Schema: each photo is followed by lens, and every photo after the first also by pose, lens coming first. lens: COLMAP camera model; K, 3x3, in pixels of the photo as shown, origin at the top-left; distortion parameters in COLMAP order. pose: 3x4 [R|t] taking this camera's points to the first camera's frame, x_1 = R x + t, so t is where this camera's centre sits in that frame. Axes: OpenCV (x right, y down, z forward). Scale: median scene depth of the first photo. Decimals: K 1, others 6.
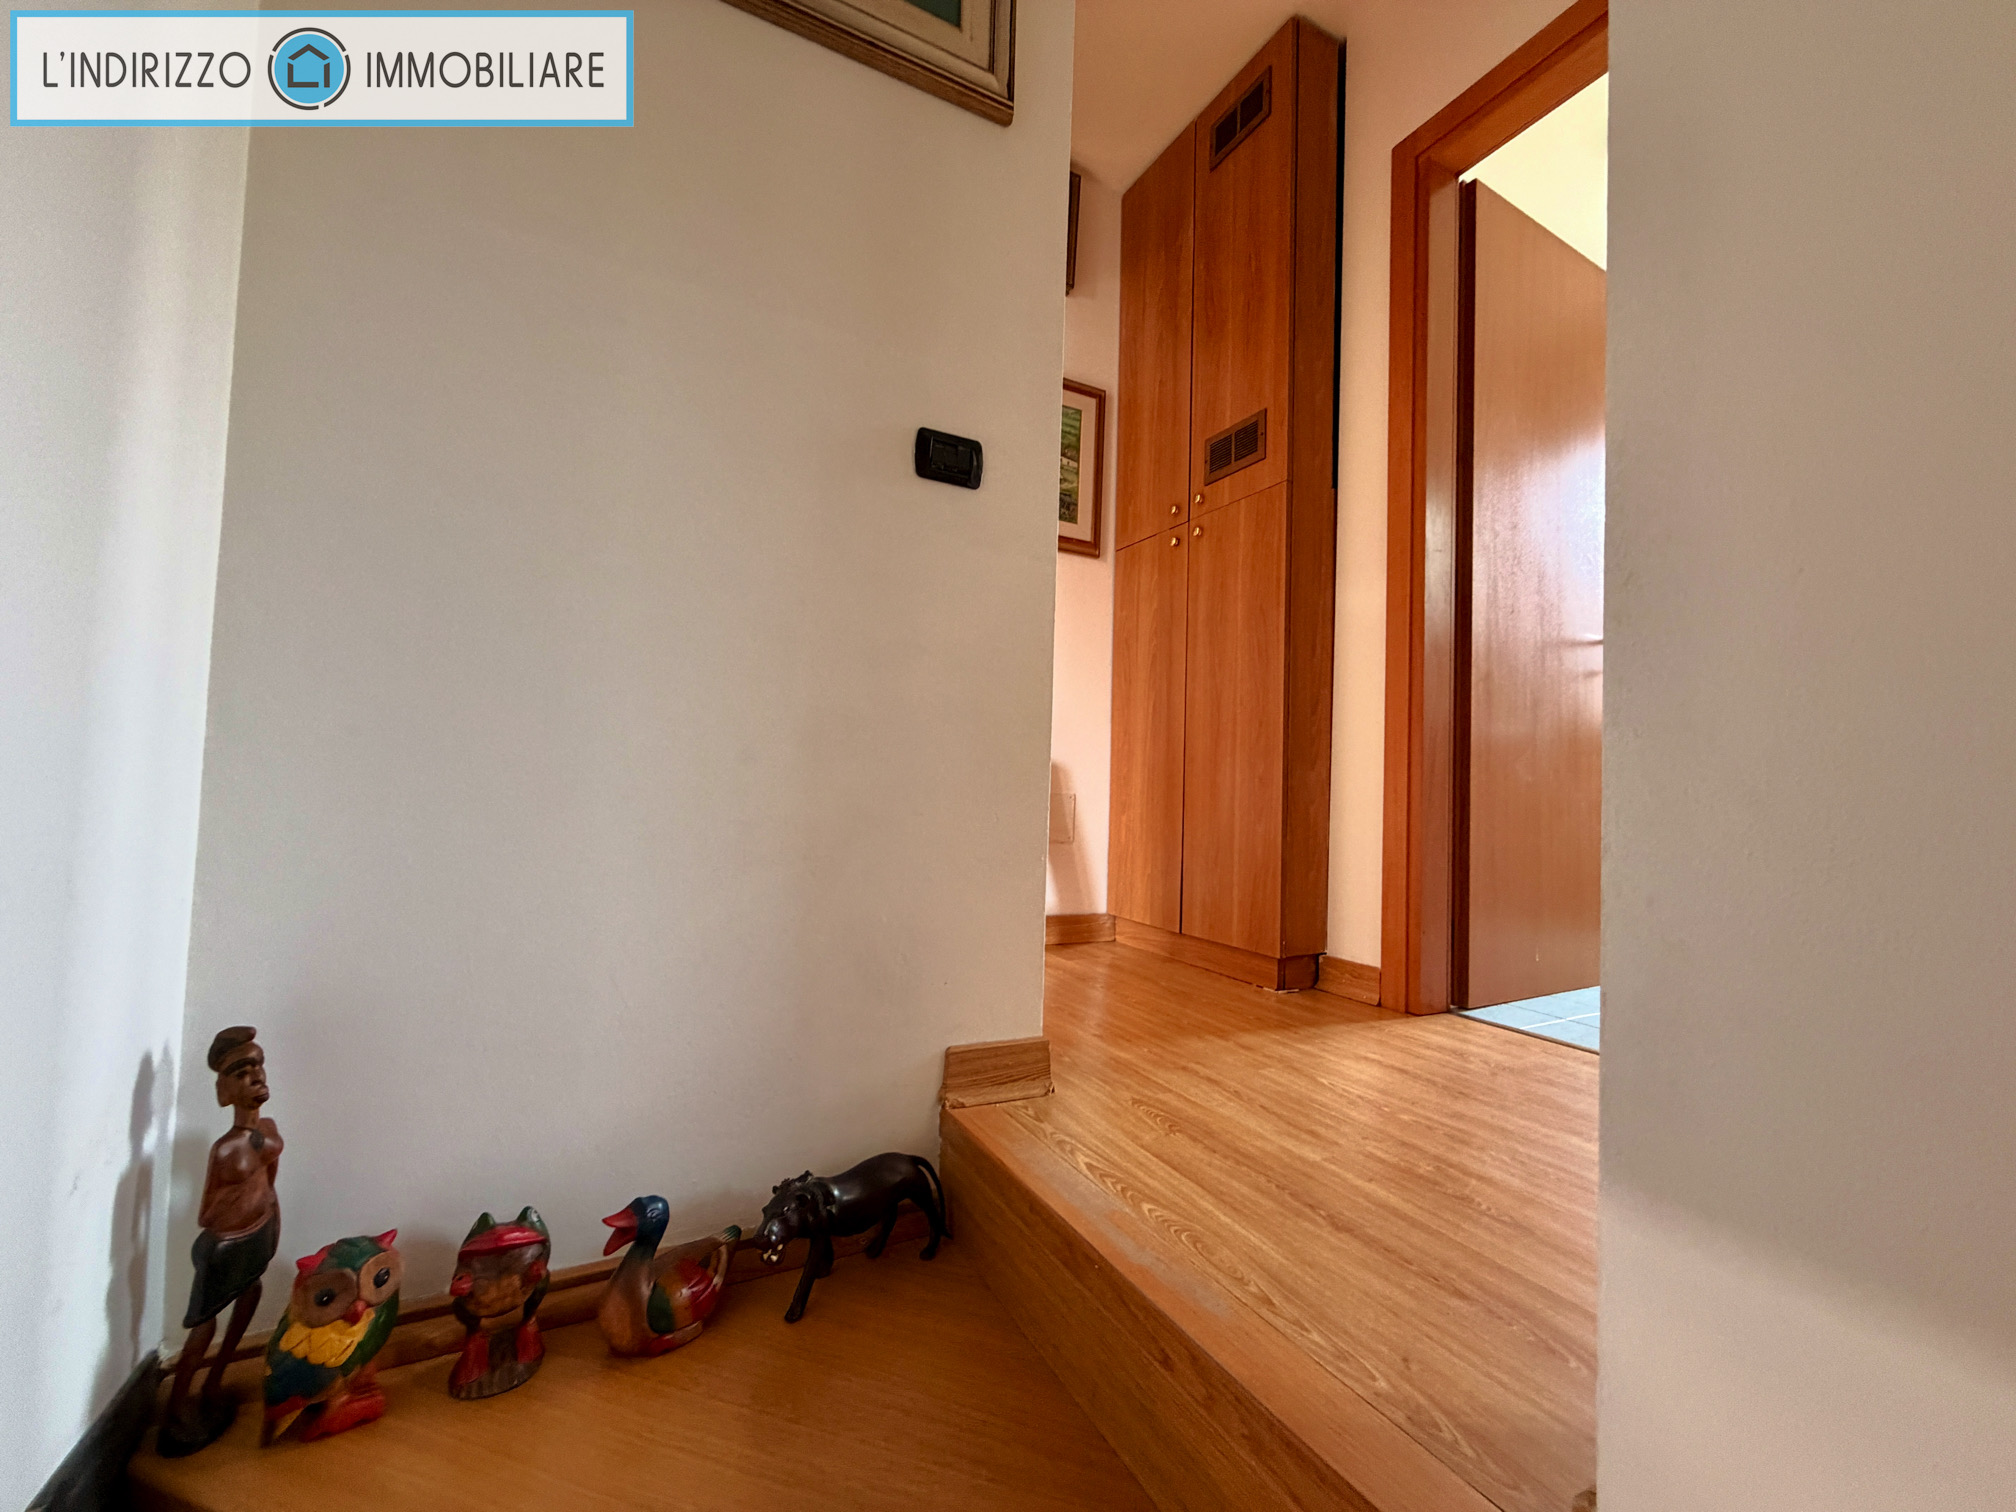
lens RADIAL K [[805.7, 0, 1006.9], [0, 805.7, 757.2], [0, 0, 1]] dist [-0.000631, 0.001013]
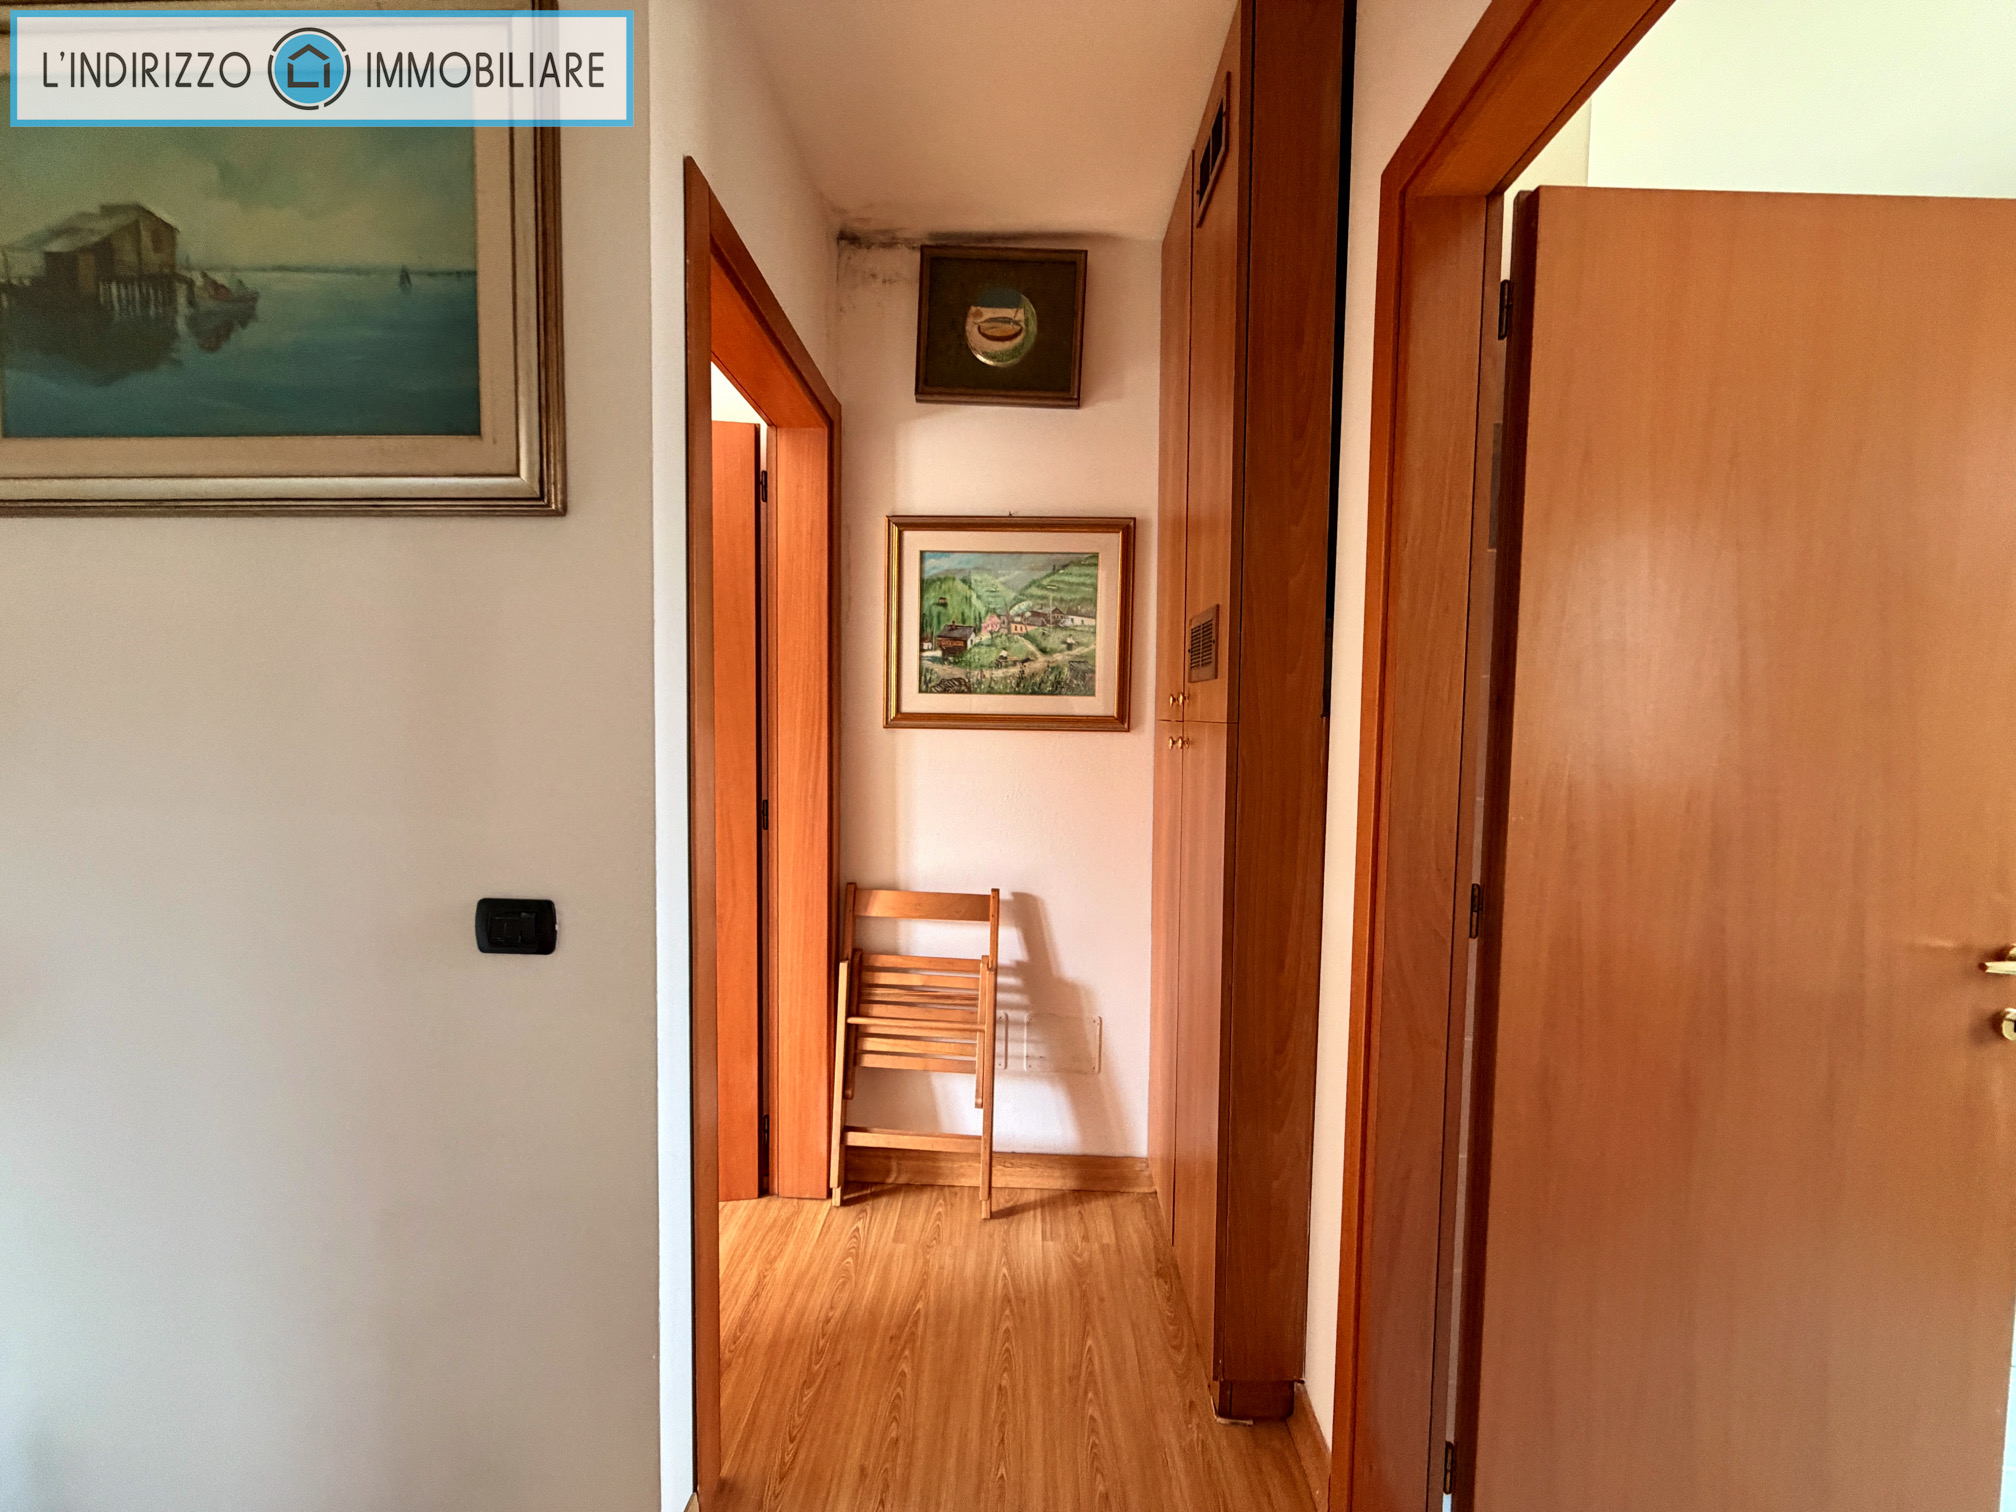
lens RADIAL K [[805.7, 0, 999.0], [0, 805.7, 756.5], [0, 0, 1]] dist [-0.000631, 0.001013]
pose [[0.871215, 0.004816, -0.490878, 0.412328], [0.035952, 0.996641, 0.073586, -0.297750], [0.489584, -0.081757, 0.868115, 0.242592]]
